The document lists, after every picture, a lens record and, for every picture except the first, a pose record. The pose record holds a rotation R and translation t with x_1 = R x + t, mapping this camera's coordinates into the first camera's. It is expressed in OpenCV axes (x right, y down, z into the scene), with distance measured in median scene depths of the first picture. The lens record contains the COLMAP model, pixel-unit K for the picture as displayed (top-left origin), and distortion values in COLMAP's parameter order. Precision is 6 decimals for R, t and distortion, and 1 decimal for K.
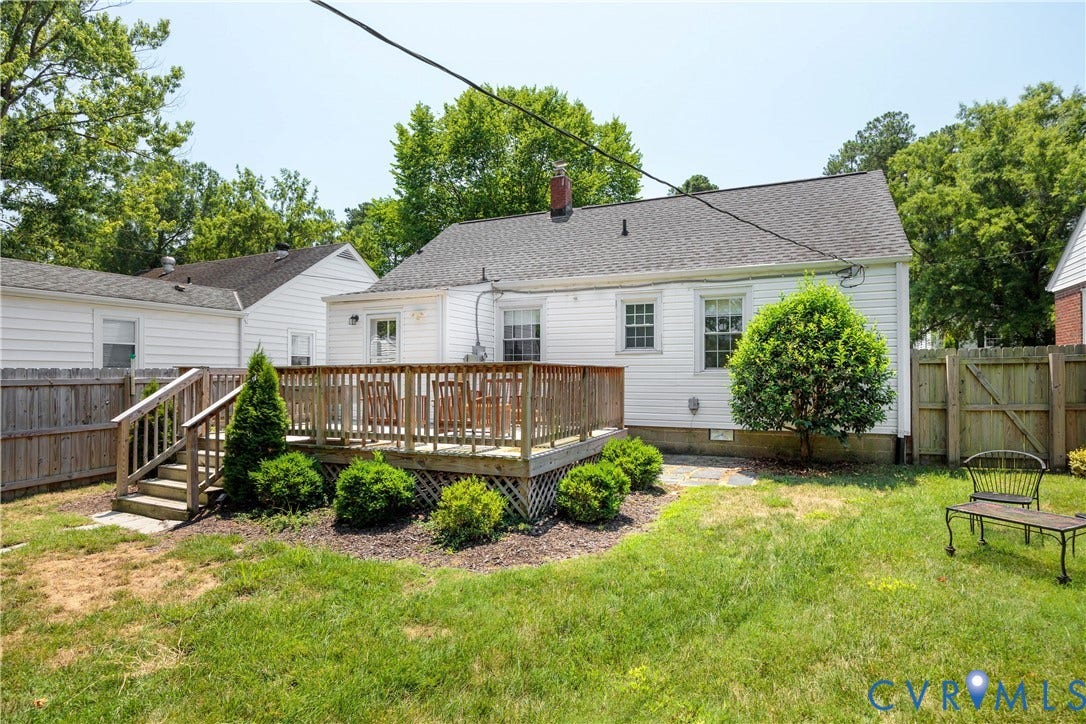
lens RADIAL K [[577.4, 0, 557.3], [0, 577.4, 369.3], [0, 0, 1]] dist [-0.009507, -0.000237]
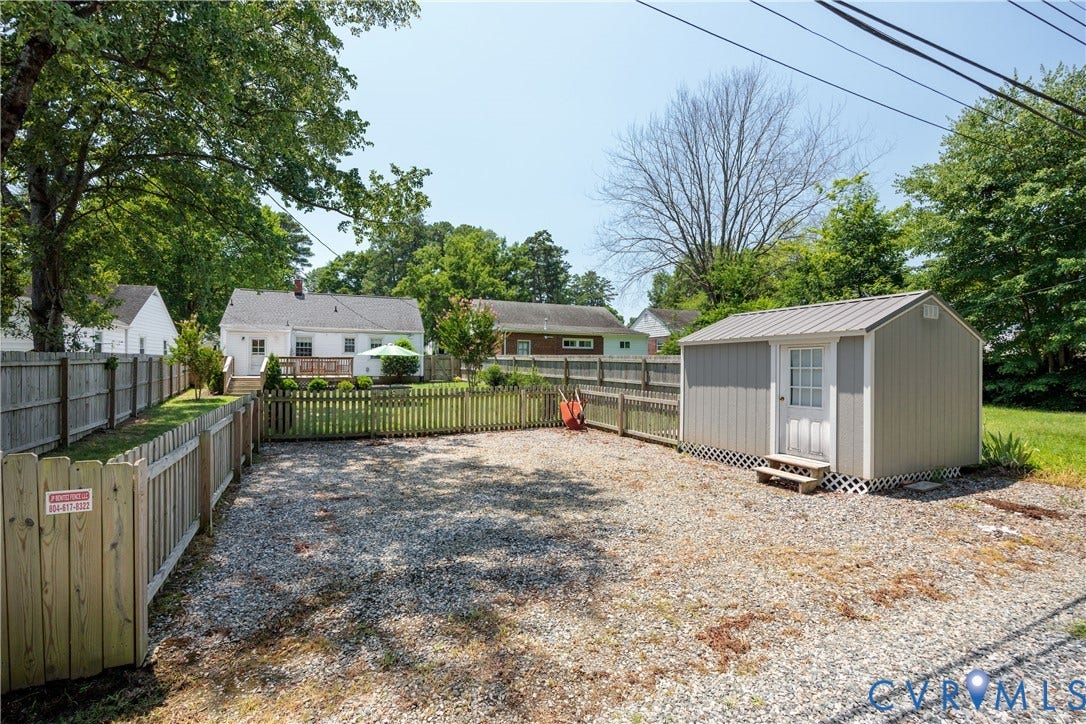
lens RADIAL K [[495.5, 0, 543.0], [0, 495.5, 362.0], [0, 0, 1]] dist [-0.009637, 0.000306]
pose [[0.702962, 0.010083, 0.711156, -1.067812], [-0.014592, 0.999893, 0.000248, 0.002027], [-0.711078, -0.010551, 0.703034, -1.718265]]
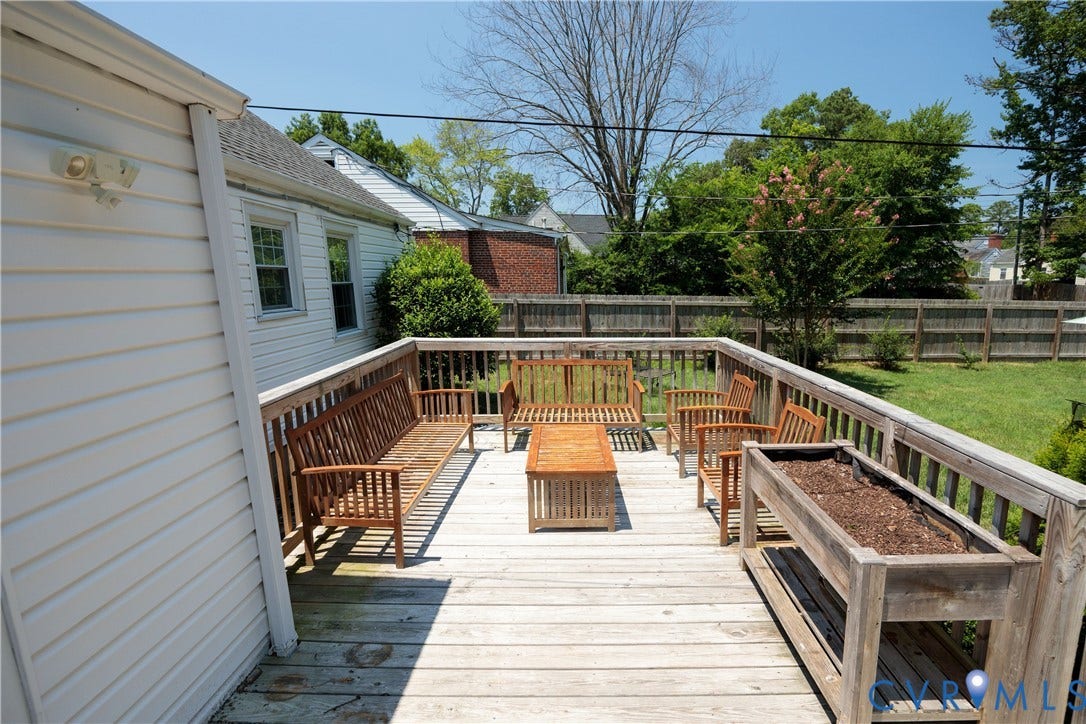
lens RADIAL K [[488.7, 0, 578.1], [0, 488.7, 356.8], [0, 0, 1]] dist [-0.019963, -0.000156]
pose [[-0.414748, -0.146356, 0.898089, -0.421966], [-0.009515, 0.987624, 0.156553, -0.066420], [-0.909887, 0.056385, -0.411007, 0.932465]]
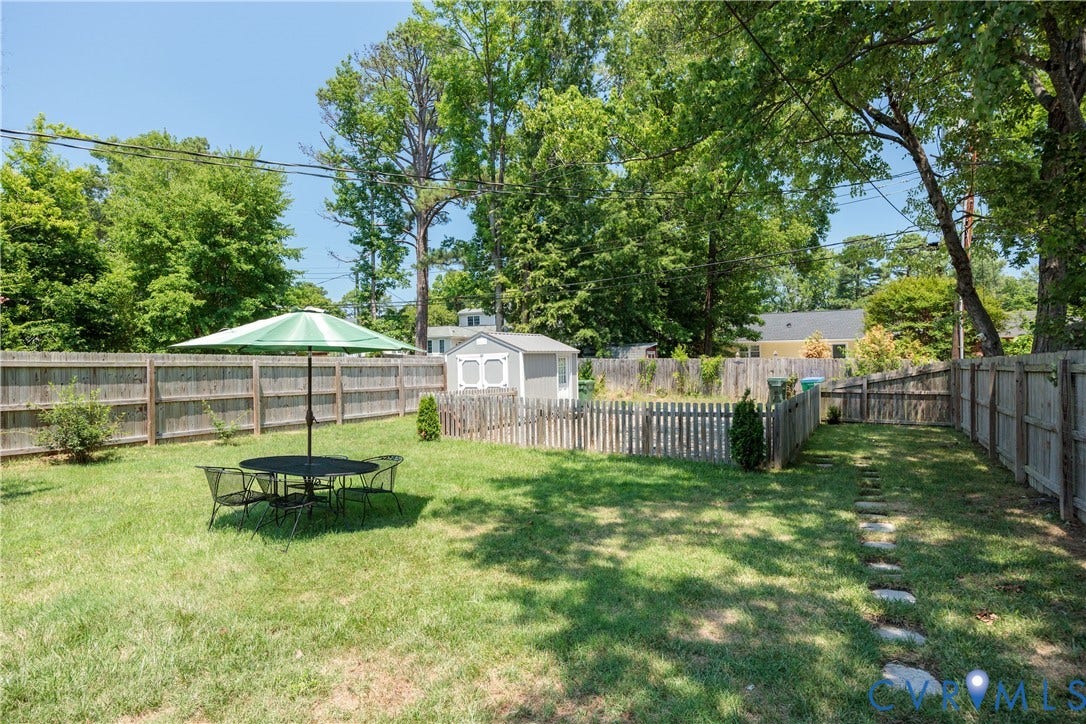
lens RADIAL K [[567.8, 0, 543.0], [0, 567.8, 362.0], [0, 0, 1]] dist [-0.001831, -0.000006]
pose [[-0.983965, 0.008481, 0.178158, -0.519743], [0.006765, 0.999925, -0.010237, 0.005626], [-0.178231, -0.008868, -0.983949, 0.465497]]
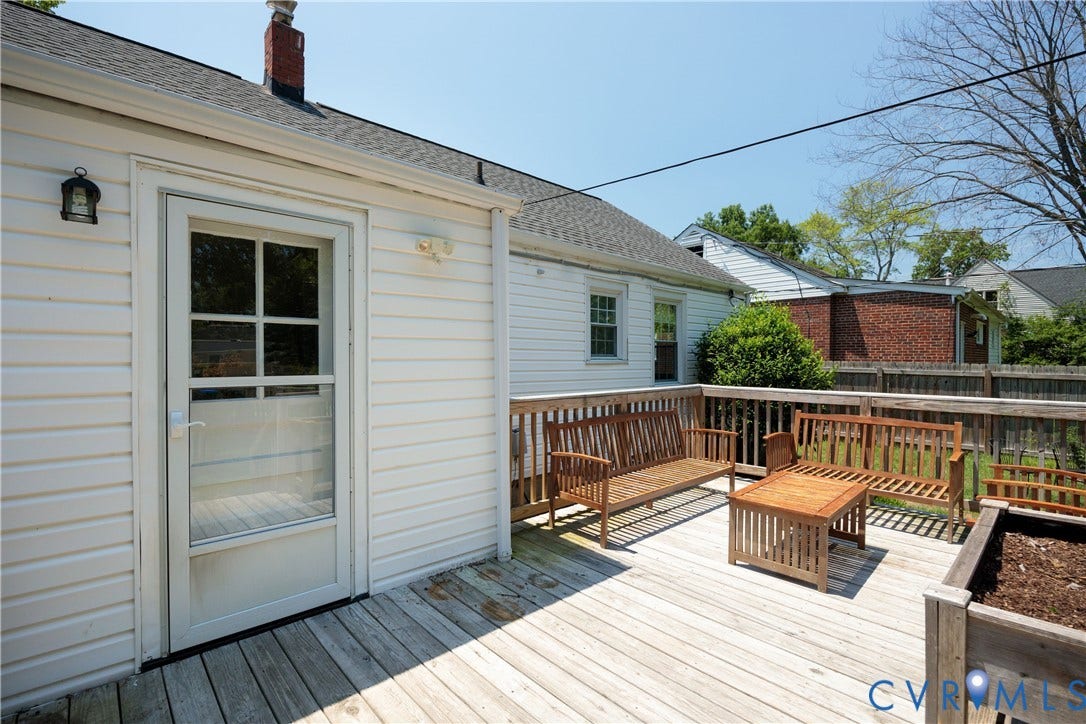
lens RADIAL K [[495.5, 0, 543.0], [0, 495.5, 362.0], [0, 0, 1]] dist [-0.009637, 0.000306]
pose [[0.387241, -0.005048, 0.921965, -0.473801], [-0.013172, 0.999853, 0.011007, -0.034966], [-0.921885, -0.016406, 0.387117, 0.831604]]
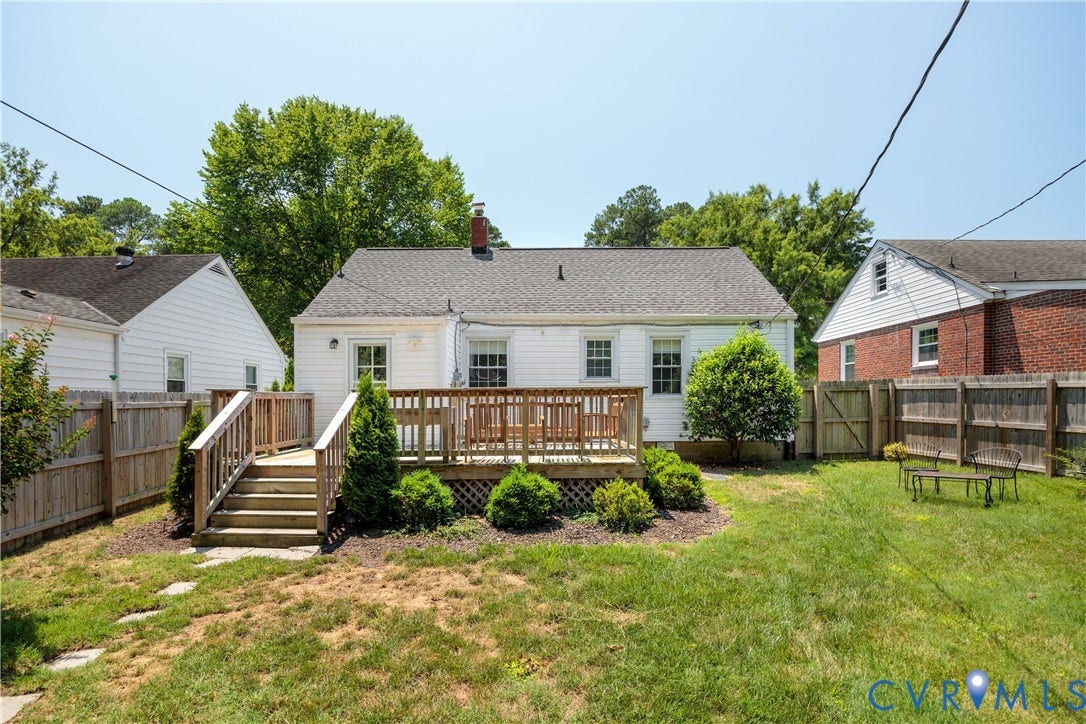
lens RADIAL K [[553.3, 0, 551.5], [0, 553.3, 411.5], [0, 0, 1]] dist [-0.003345, -0.001473]
pose [[0.914270, -0.010212, 0.404977, -0.419801], [-0.000134, 0.999675, 0.025510, 0.005950], [-0.405106, -0.023377, 0.913971, -0.017500]]
